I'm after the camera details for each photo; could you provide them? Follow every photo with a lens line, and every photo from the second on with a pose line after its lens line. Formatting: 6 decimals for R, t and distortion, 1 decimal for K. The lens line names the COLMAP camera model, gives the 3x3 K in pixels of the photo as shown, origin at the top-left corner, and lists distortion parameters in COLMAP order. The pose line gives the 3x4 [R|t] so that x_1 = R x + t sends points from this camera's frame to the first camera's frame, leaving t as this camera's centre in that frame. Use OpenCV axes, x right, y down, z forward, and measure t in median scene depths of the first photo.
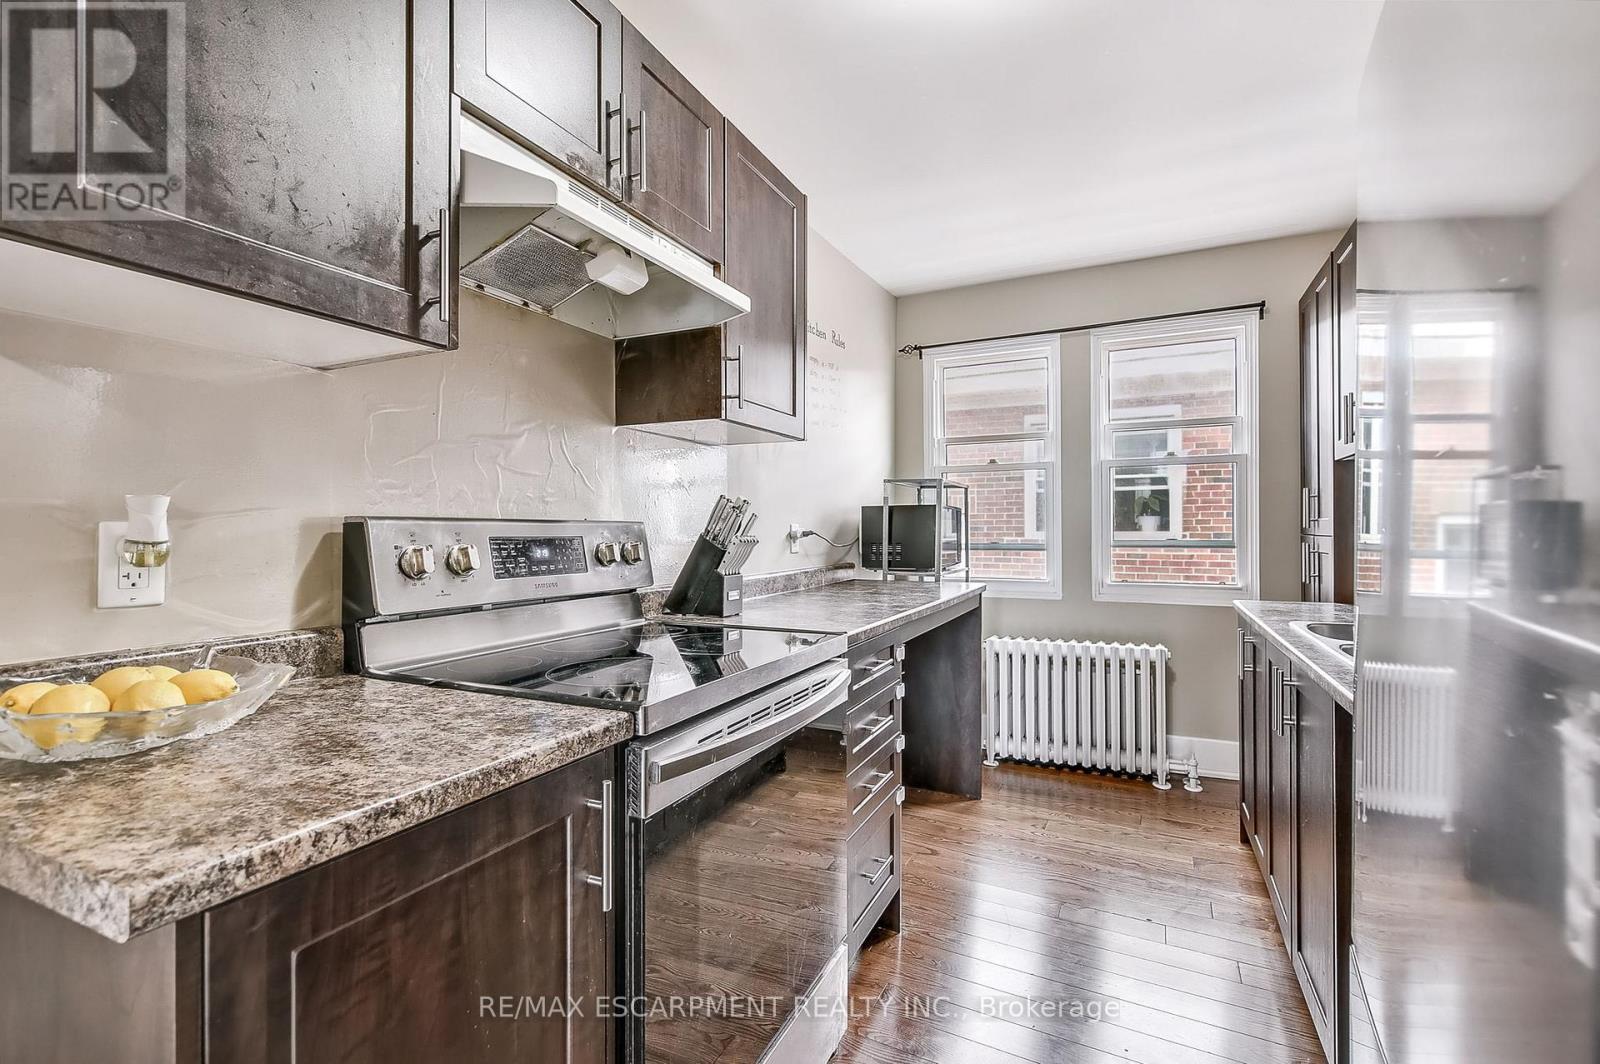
lens RADIAL K [[725.8, 0, 797.3], [0, 725.8, 527.9], [0, 0, 1]] dist [-0.000579, 0.000447]
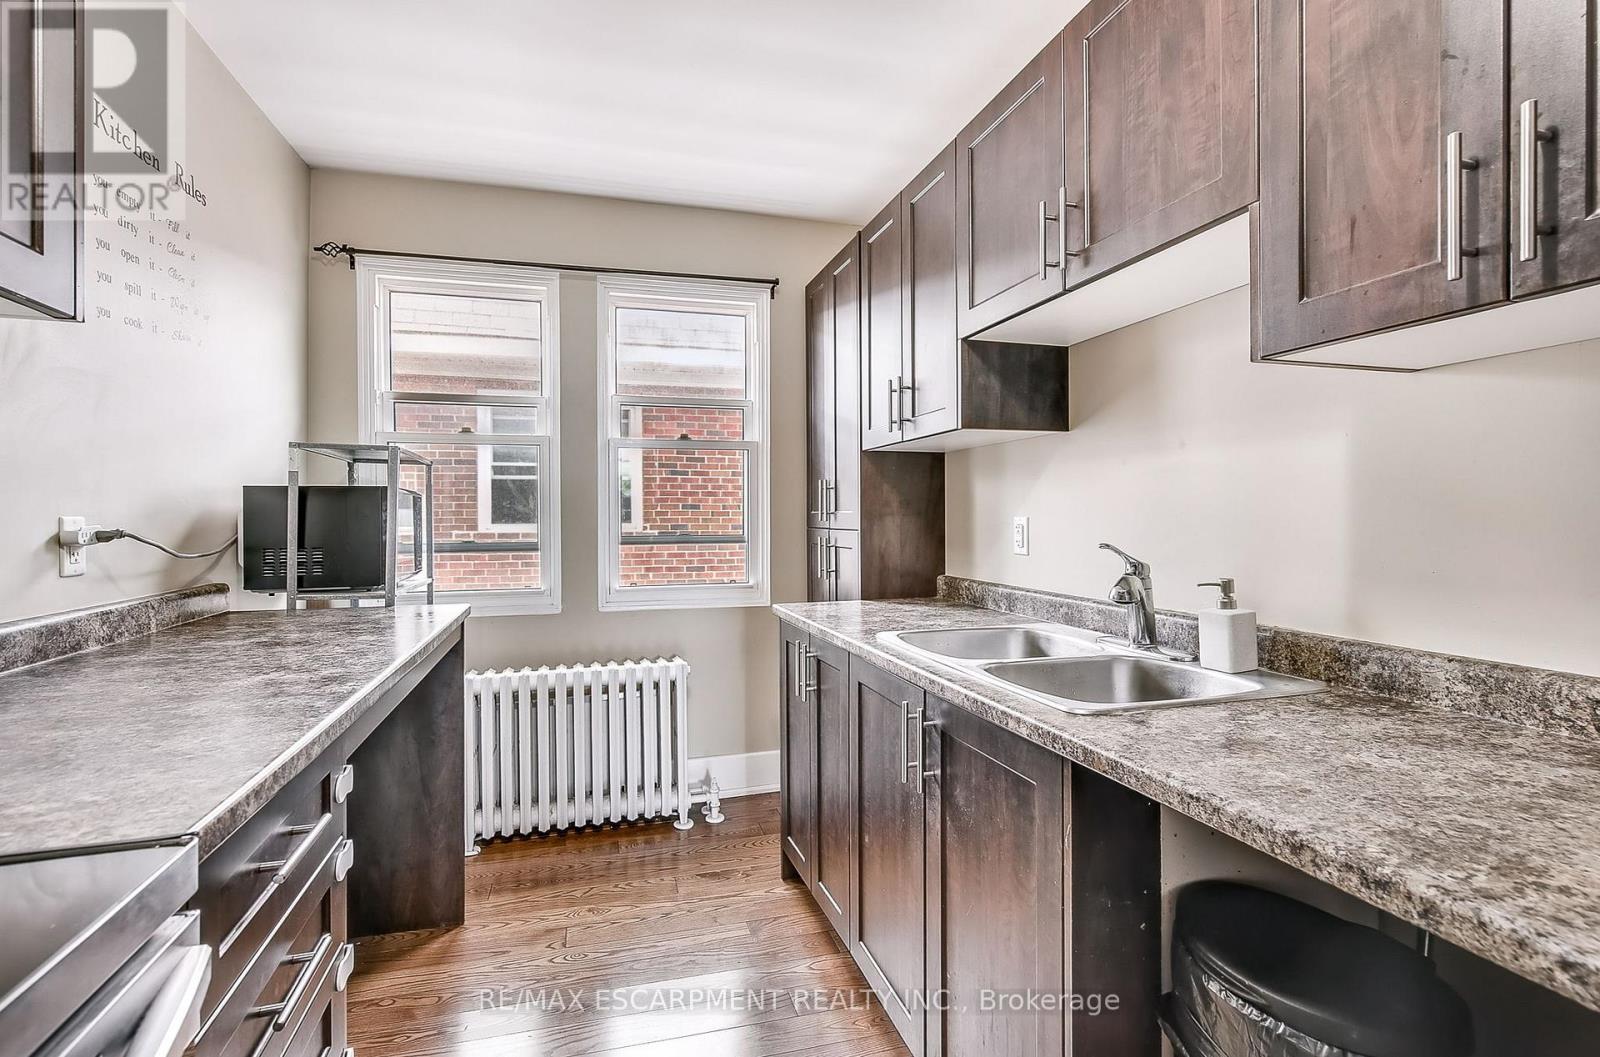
lens RADIAL K [[742.0, 0, 801.0], [0, 742.0, 520.6], [0, 0, 1]] dist [-0.001469, -0.000309]
pose [[0.741634, -0.002505, 0.670800, 0.021275], [0.000960, 0.999996, 0.002673, -0.002971], [-0.670804, -0.001338, 0.741634, 0.253864]]
